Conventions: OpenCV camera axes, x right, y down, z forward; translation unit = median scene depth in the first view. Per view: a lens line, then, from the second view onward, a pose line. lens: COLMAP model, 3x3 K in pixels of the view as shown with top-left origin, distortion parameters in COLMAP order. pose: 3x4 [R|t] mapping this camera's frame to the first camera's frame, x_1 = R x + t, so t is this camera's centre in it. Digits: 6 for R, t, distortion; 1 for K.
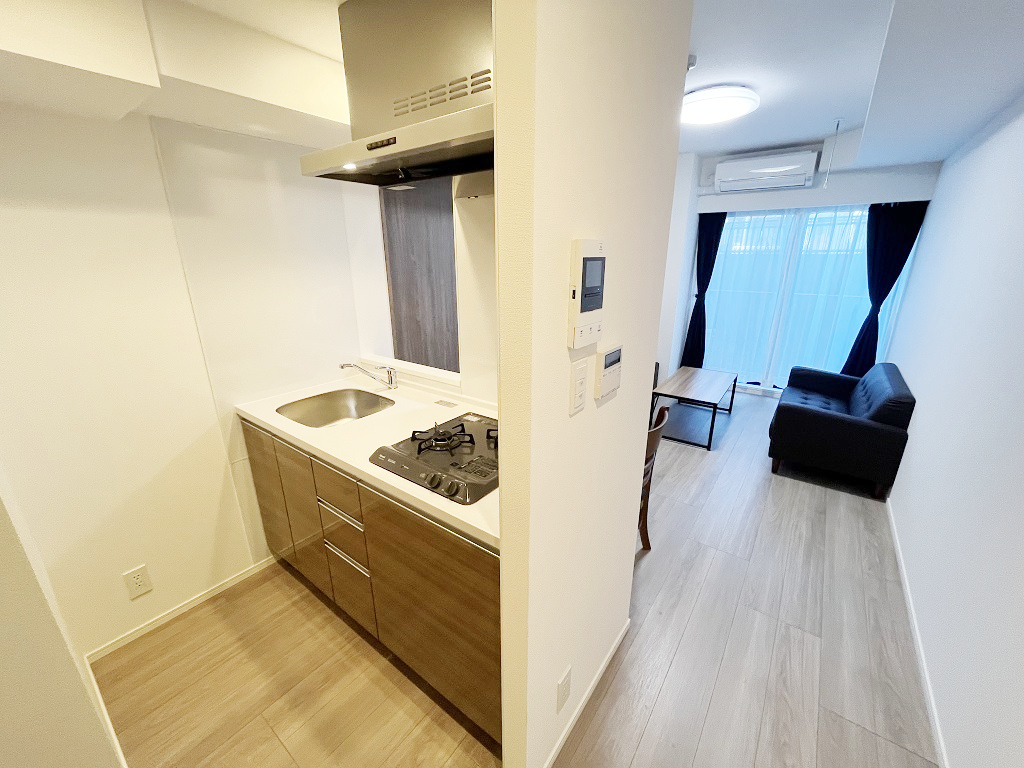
lens RADIAL K [[410.0, 0, 508.2], [0, 410.0, 383.6], [0, 0, 1]] dist [-0.001351, -0.000794]
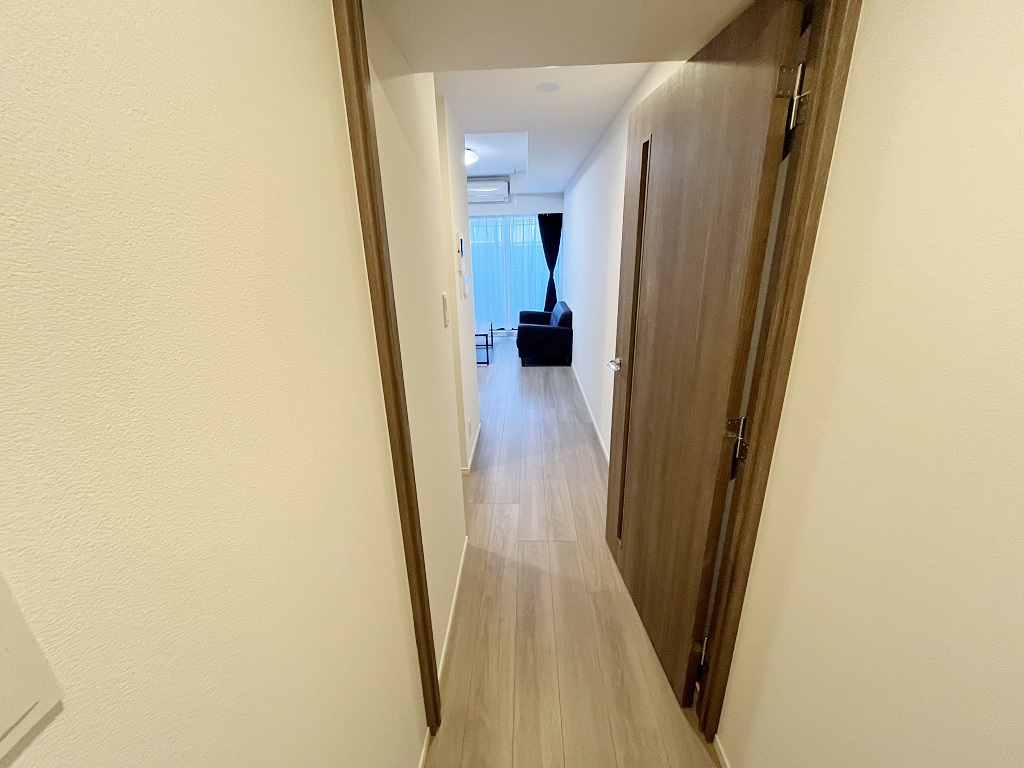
lens RADIAL K [[410.0, 0, 515.7], [0, 410.0, 383.1], [0, 0, 1]] dist [-0.001351, -0.000794]
pose [[0.812273, -0.198437, 0.548484, -0.331739], [0.195092, 0.978620, 0.065137, 0.153299], [-0.549683, 0.054095, 0.833620, -0.412797]]
